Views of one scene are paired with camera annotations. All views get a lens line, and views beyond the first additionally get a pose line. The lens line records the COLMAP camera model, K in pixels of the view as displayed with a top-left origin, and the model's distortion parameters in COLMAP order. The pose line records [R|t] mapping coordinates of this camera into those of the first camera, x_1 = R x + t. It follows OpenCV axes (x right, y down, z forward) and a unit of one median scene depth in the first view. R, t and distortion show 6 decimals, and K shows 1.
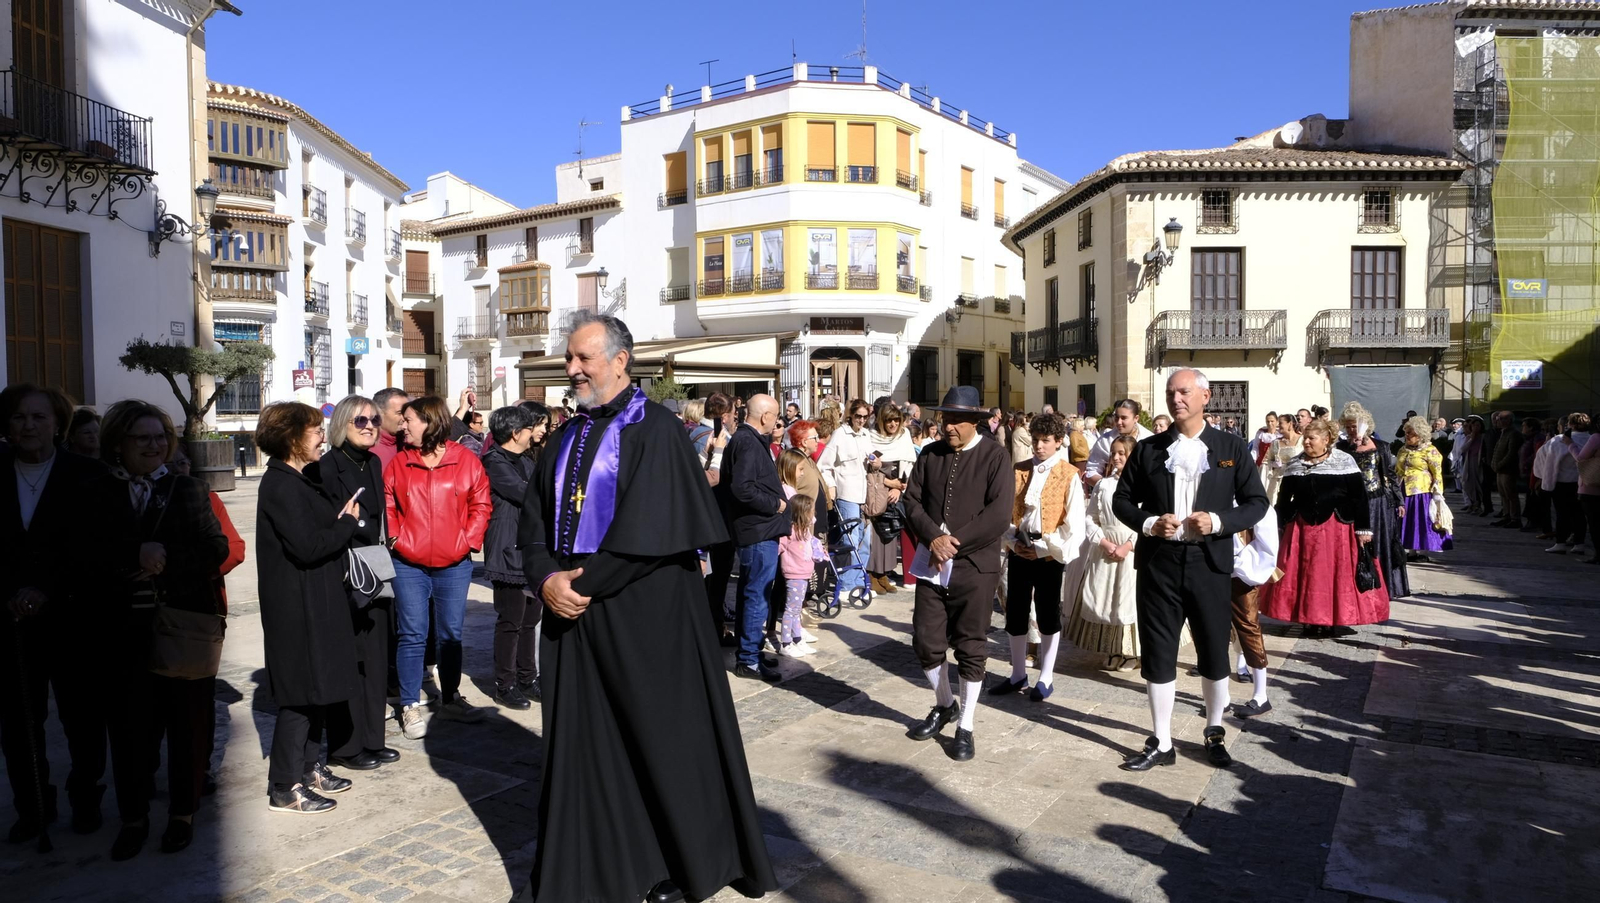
lens RADIAL K [[1080.2, 0, 806.3], [0, 1080.2, 453.7], [0, 0, 1]] dist [-0.031810, 0.016573]
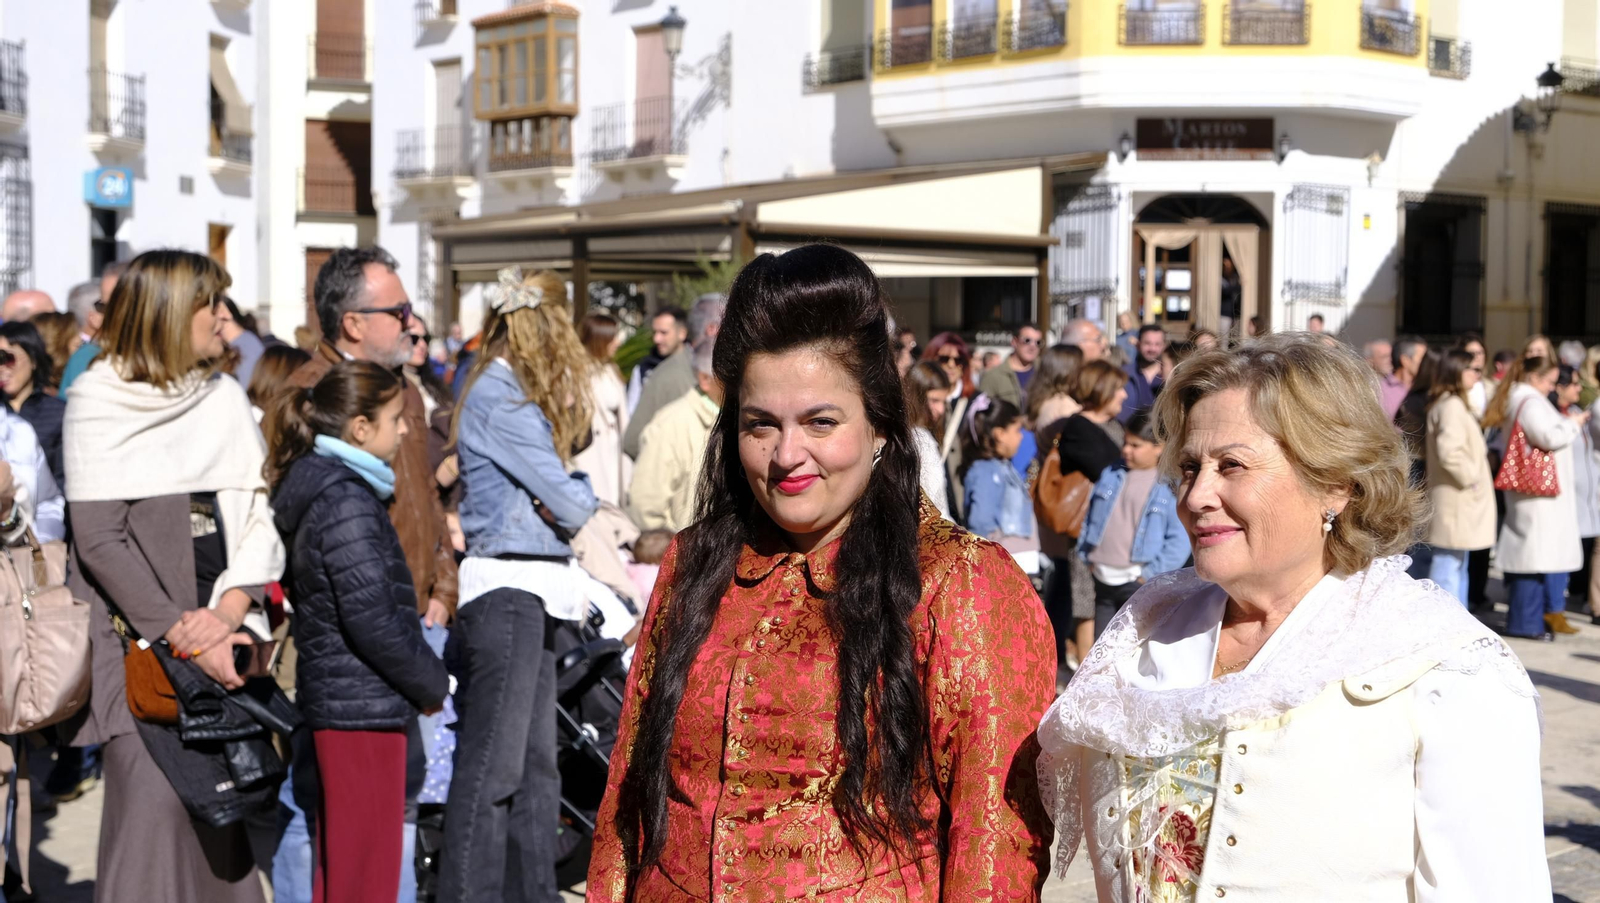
lens RADIAL K [[2297.1, 0, 824.1], [0, 2297.1, 457.5], [0, 0, 1]] dist [0.029542, 0.000000]
pose [[0.974662, 0.026808, -0.222071, 0.091514], [-0.025940, 0.999640, 0.006822, -0.003357], [0.222174, -0.000889, 0.975007, 0.154222]]
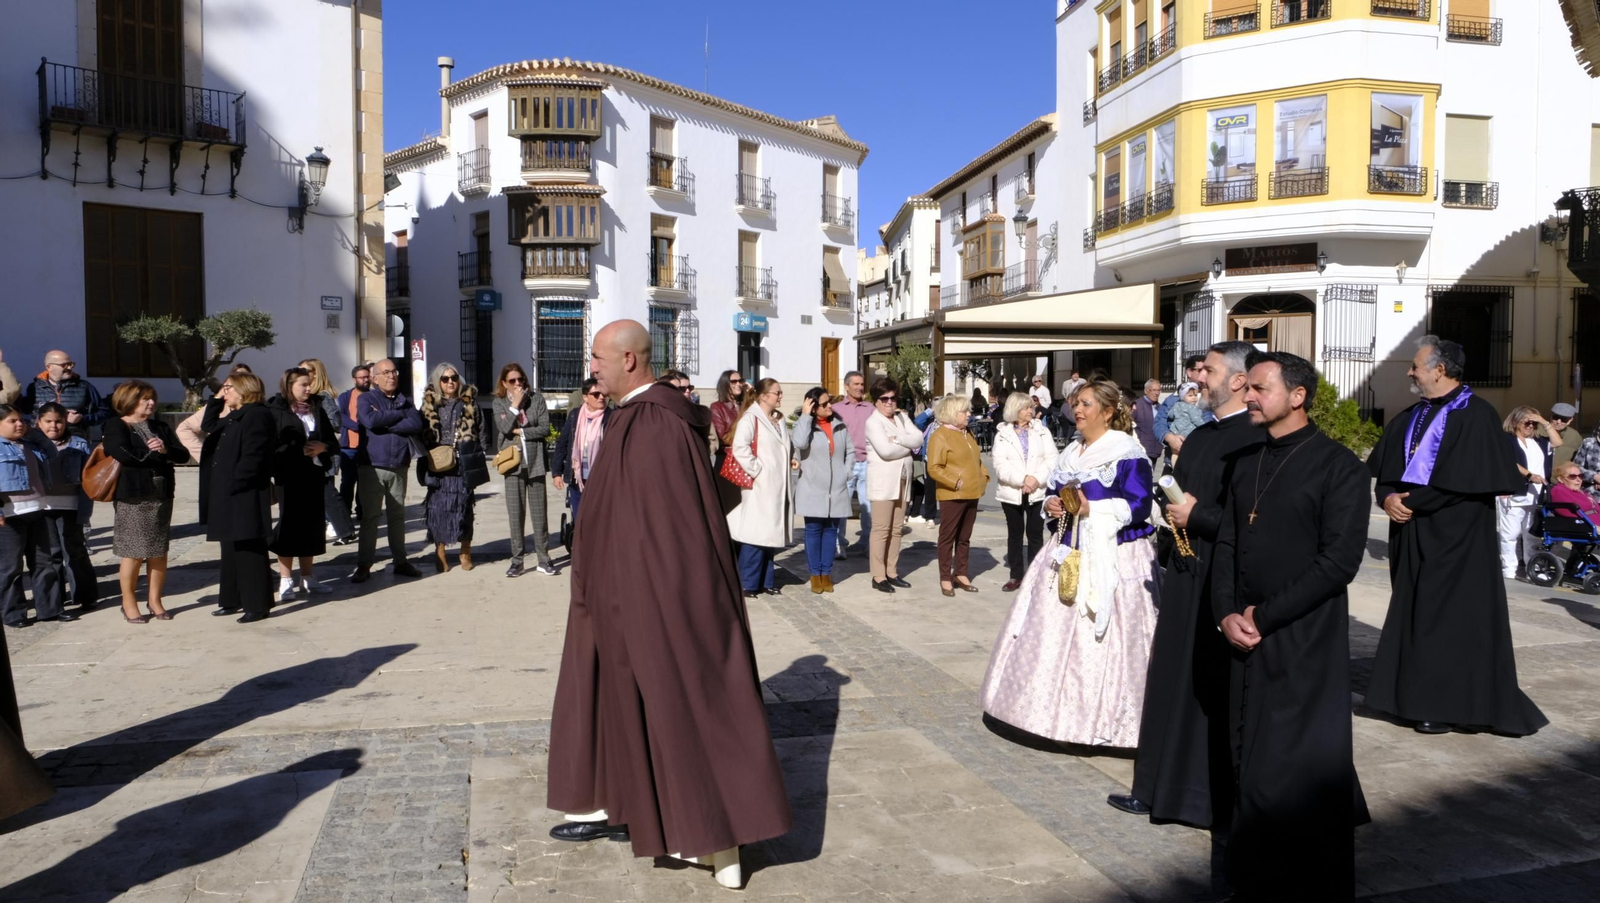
lens RADIAL K [[1080.2, 0, 804.8], [0, 1080.2, 446.6], [0, 0, 1]] dist [-0.031810, 0.016573]
pose [[0.733672, 0.036524, -0.678521, 0.284772], [-0.034637, 0.999266, 0.016338, -0.010283], [0.678620, 0.011515, 0.734399, 0.386165]]
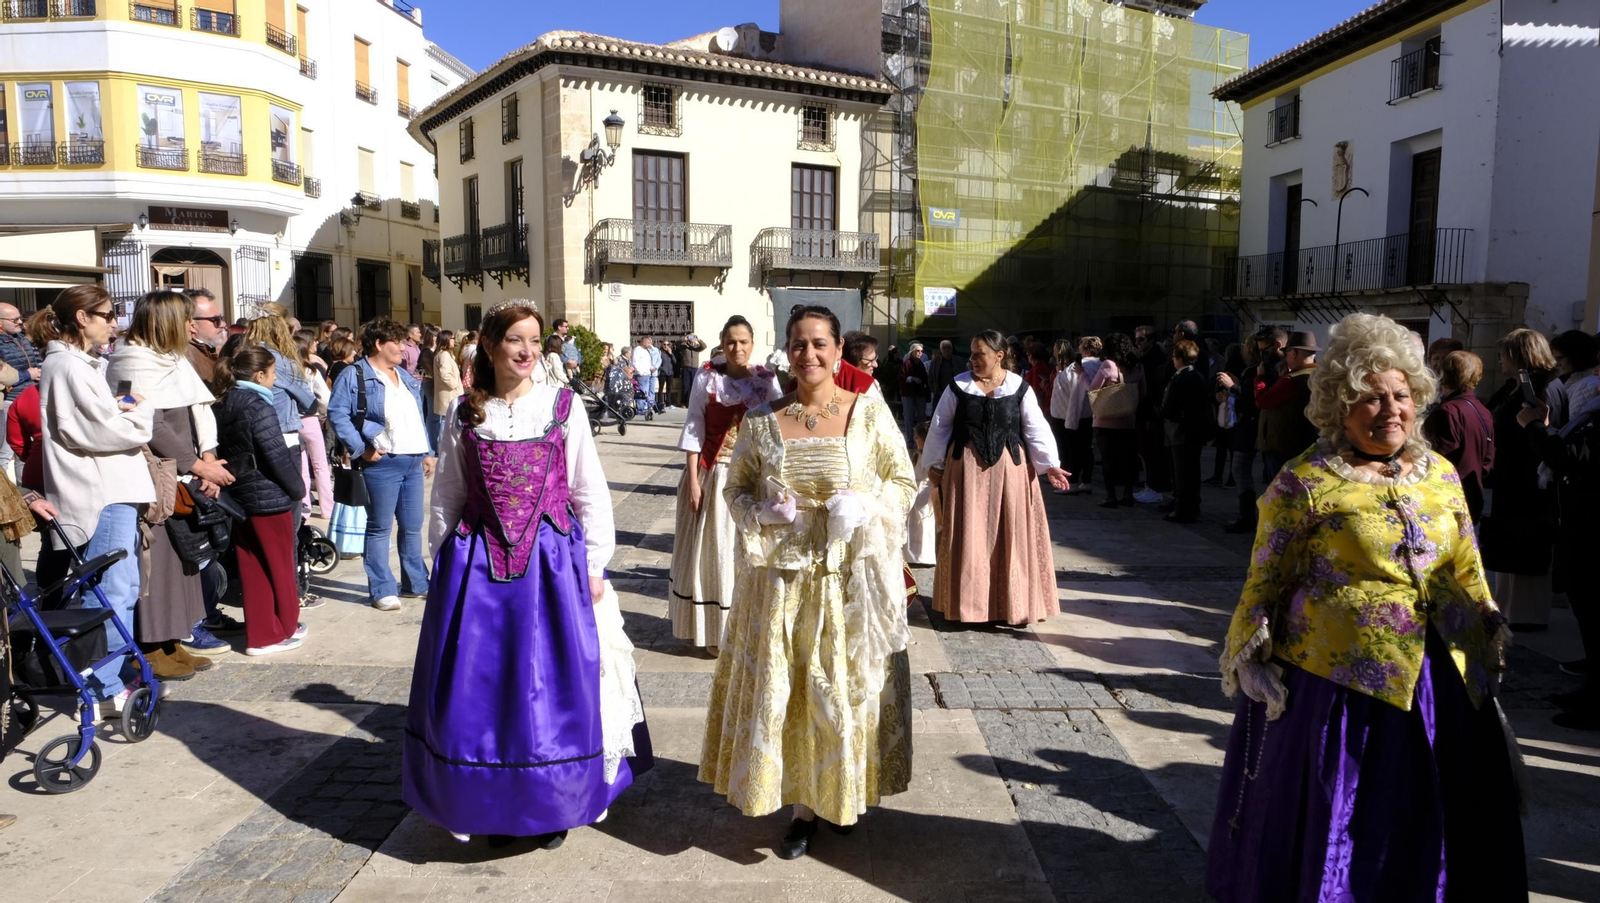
lens RADIAL K [[1080.2, 0, 802.5], [0, 1080.2, 454.0], [0, 0, 1]] dist [-0.031810, 0.016573]
pose [[0.864831, -0.044488, 0.500087, 0.019604], [0.009480, 0.997336, 0.072329, -0.002651], [-0.501973, -0.057811, 0.862949, 0.121012]]
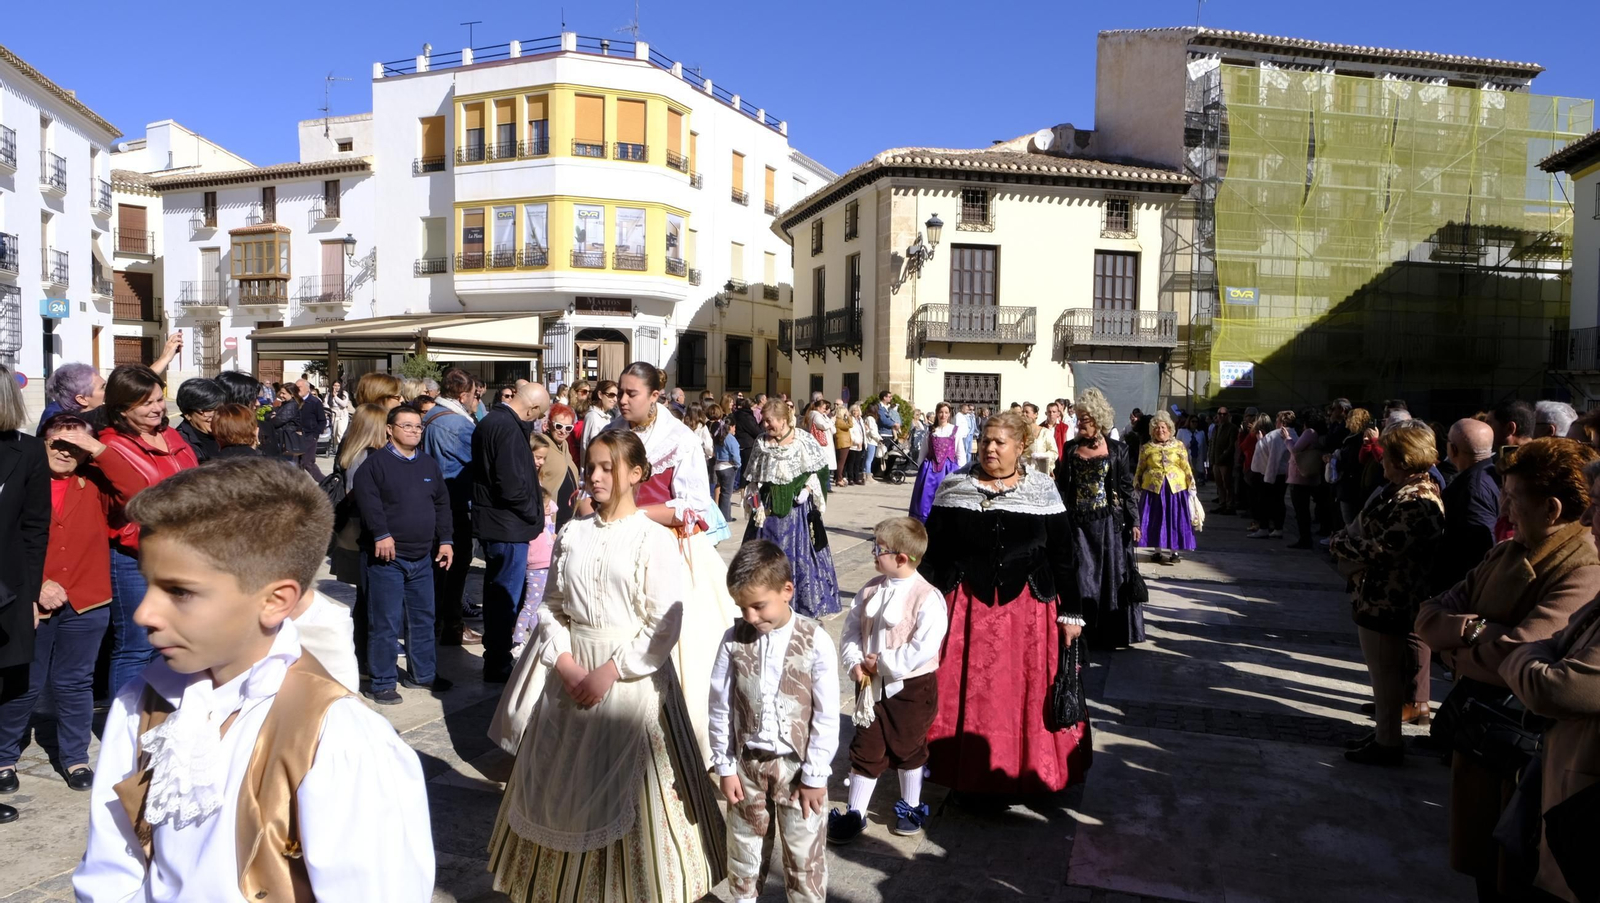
lens RADIAL K [[1080.2, 0, 804.1], [0, 1080.2, 454.3], [0, 0, 1]] dist [-0.031810, 0.016573]
pose [[0.977700, 0.010945, 0.209723, 0.003142], [-0.013994, 0.999817, 0.013062, -0.000097], [-0.209542, -0.015706, 0.977674, 0.008444]]
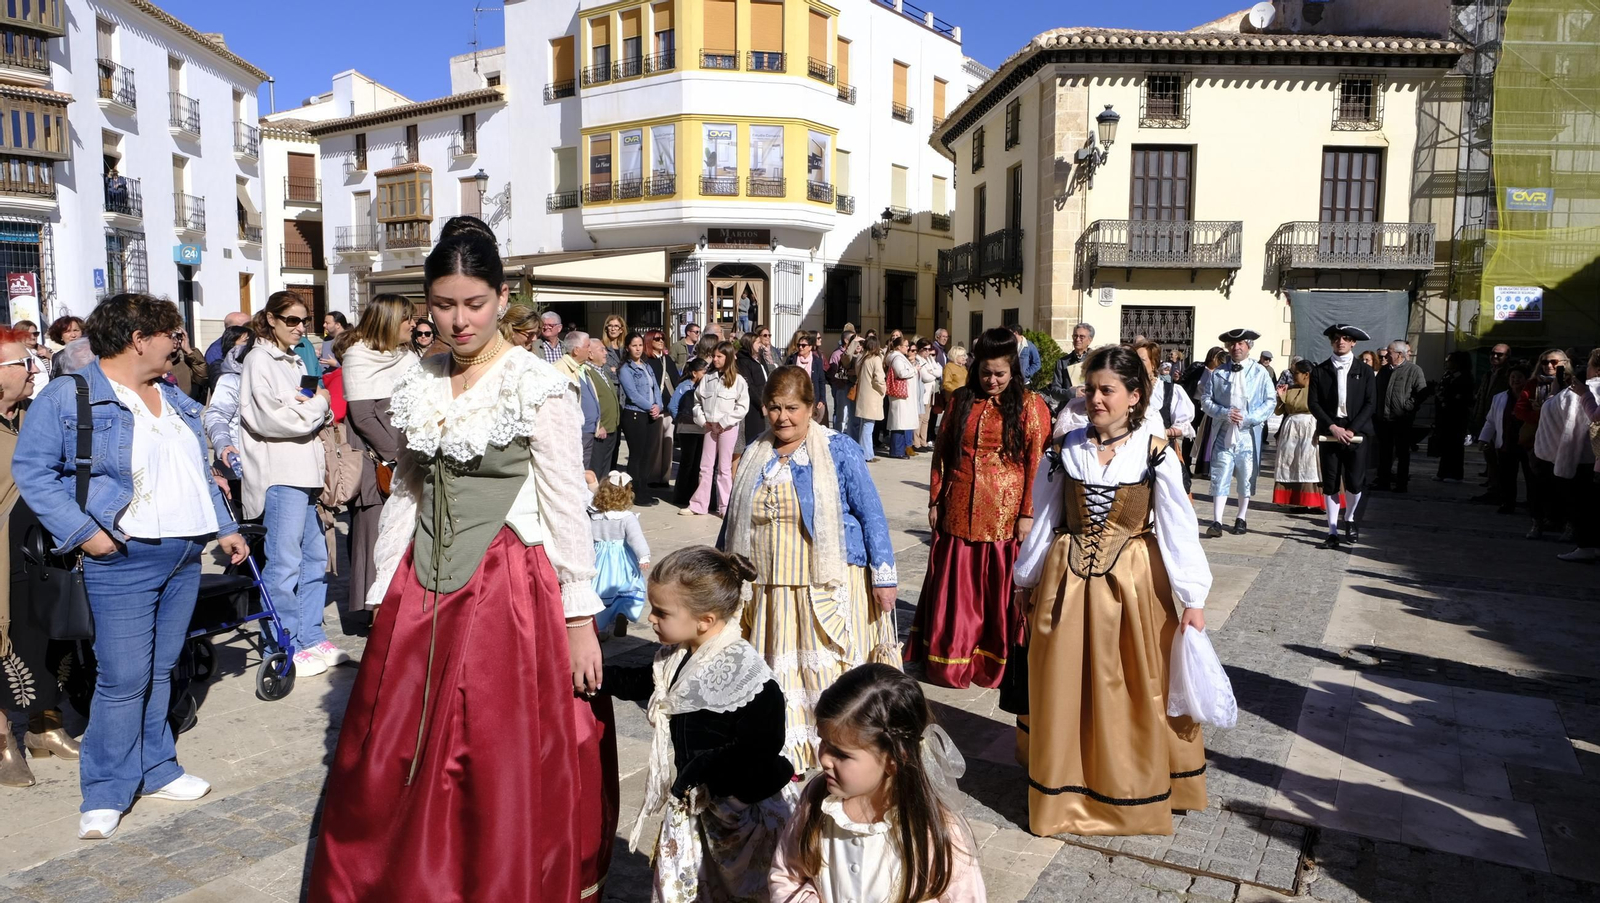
lens RADIAL K [[1080.2, 0, 806.0], [0, 1080.2, 452.5], [0, 0, 1]] dist [-0.031810, 0.016573]
pose [[0.999769, 0.012771, 0.017284, 0.076715], [-0.013851, 0.997861, 0.063882, -0.002624], [-0.016432, -0.064106, 0.997808, 0.128786]]
